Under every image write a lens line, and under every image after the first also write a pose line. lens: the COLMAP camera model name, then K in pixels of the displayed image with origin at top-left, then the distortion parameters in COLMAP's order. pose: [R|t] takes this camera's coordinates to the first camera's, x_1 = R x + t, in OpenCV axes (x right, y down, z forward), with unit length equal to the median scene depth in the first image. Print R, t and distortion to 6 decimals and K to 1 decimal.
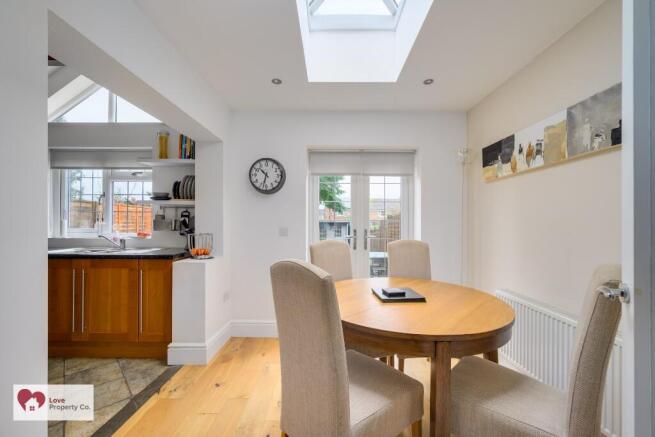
lens RADIAL K [[268.3, 0, 326.1], [0, 268.3, 221.0], [0, 0, 1]] dist [-0.001508, -0.000187]
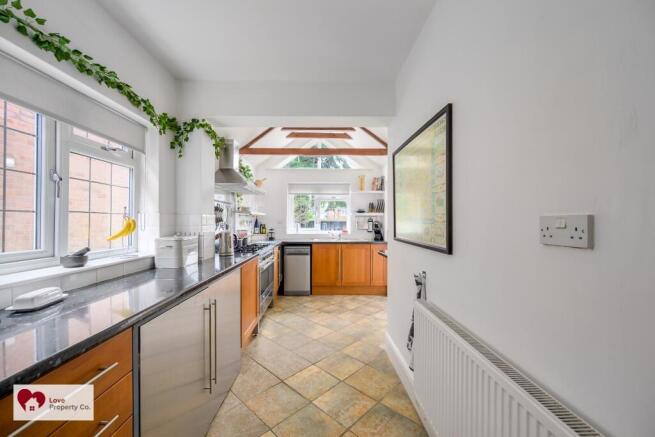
lens RADIAL K [[262.4, 0, 327.5], [0, 262.4, 218.5], [0, 0, 1]] dist [0.009921, -0.000064]
pose [[0.998954, -0.001103, 0.045710, -0.815238], [0.001290, 0.999991, -0.004074, -0.028484], [-0.045705, 0.004129, 0.998946, -0.677433]]
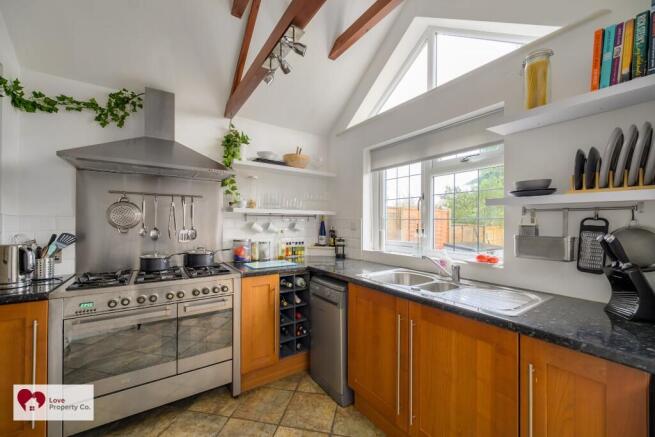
lens RADIAL K [[262.4, 0, 327.5], [0, 262.4, 218.5], [0, 0, 1]] dist [0.009921, -0.000064]
pose [[0.574803, -0.014549, -0.818162, -0.389561], [0.003366, 0.999876, -0.015416, -0.026897], [0.818285, 0.006107, 0.574781, 0.372612]]
